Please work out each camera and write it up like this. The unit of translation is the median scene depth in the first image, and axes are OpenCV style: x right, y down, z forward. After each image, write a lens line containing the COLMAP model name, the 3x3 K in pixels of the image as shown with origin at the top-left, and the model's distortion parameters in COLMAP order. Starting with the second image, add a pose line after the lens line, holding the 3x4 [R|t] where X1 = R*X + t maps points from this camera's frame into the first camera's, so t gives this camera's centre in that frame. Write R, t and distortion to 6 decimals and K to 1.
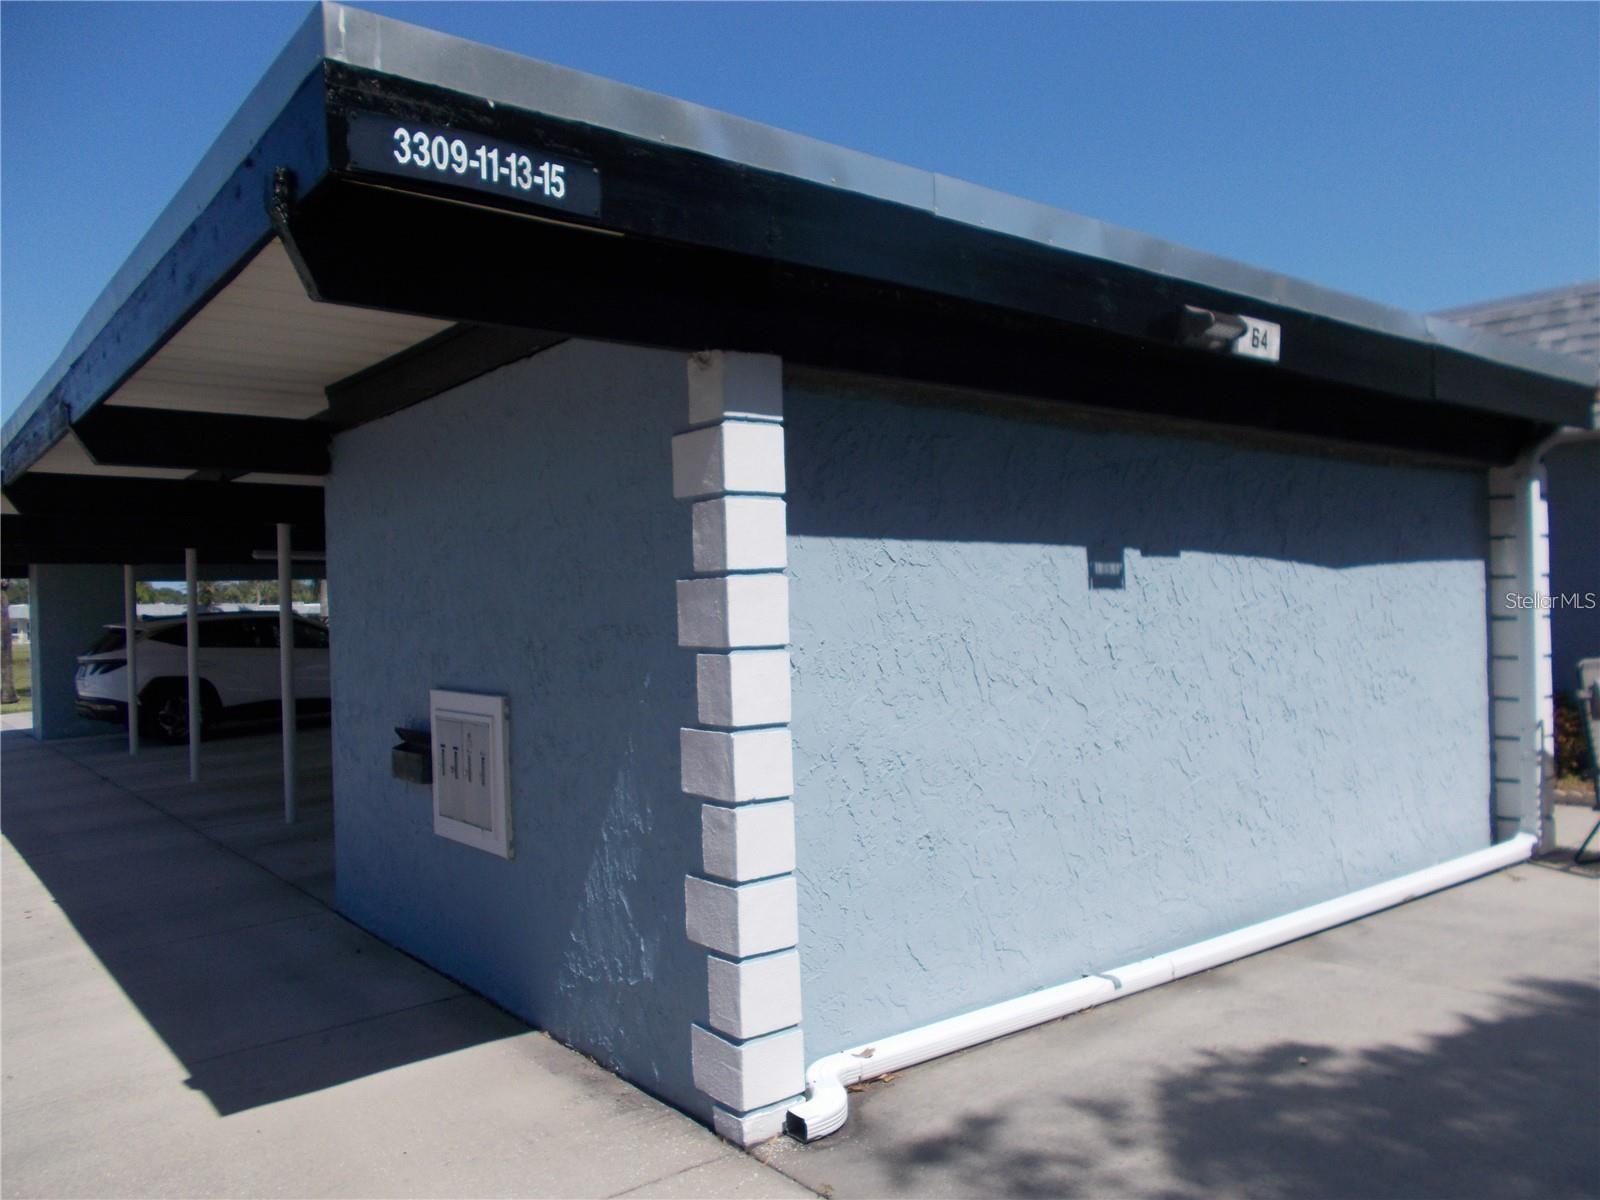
lens RADIAL K [[1235.9, 0, 780.5], [0, 1235.9, 600.7], [0, 0, 1]] dist [0.030431, -0.000576]
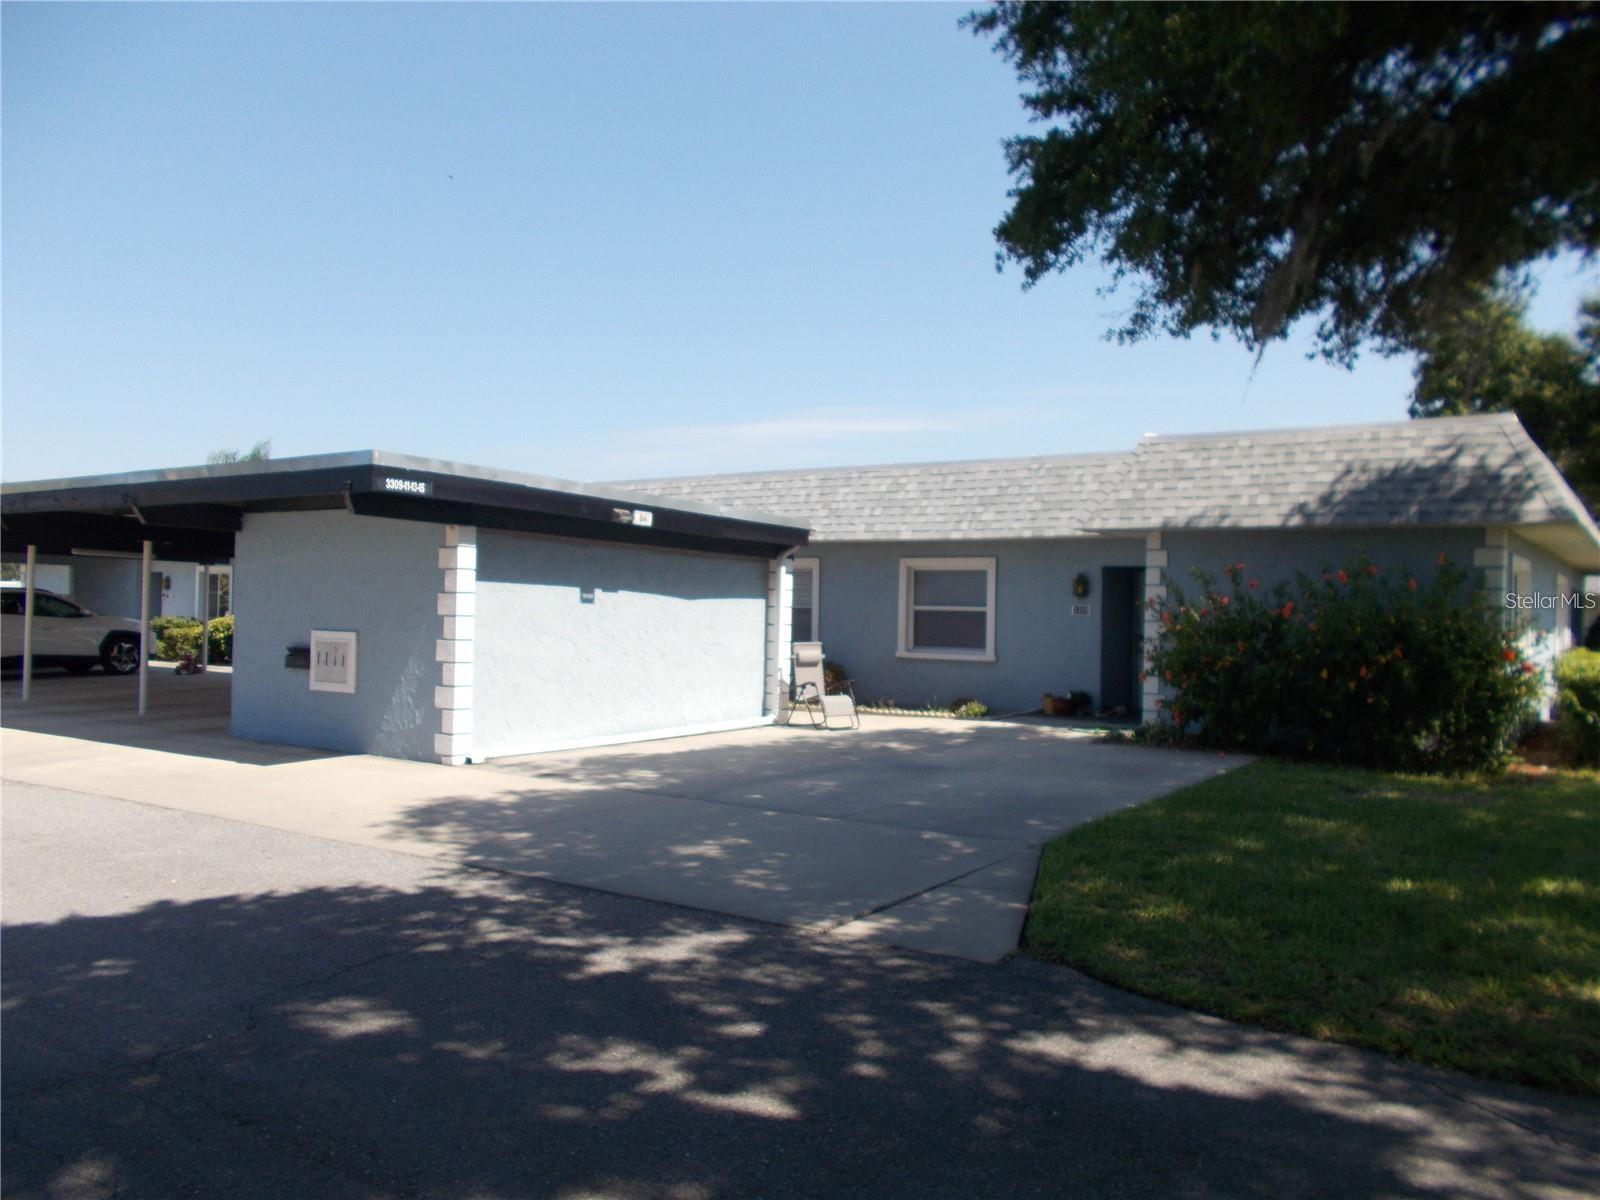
lens RADIAL K [[1235.9, 0, 780.5], [0, 1235.9, 600.7], [0, 0, 1]] dist [0.030431, -0.000576]
pose [[0.952275, 0.051814, 0.300811, -0.158965], [-0.050223, 0.998653, -0.013026, -0.000804], [-0.301081, -0.002703, 0.953595, -1.801519]]
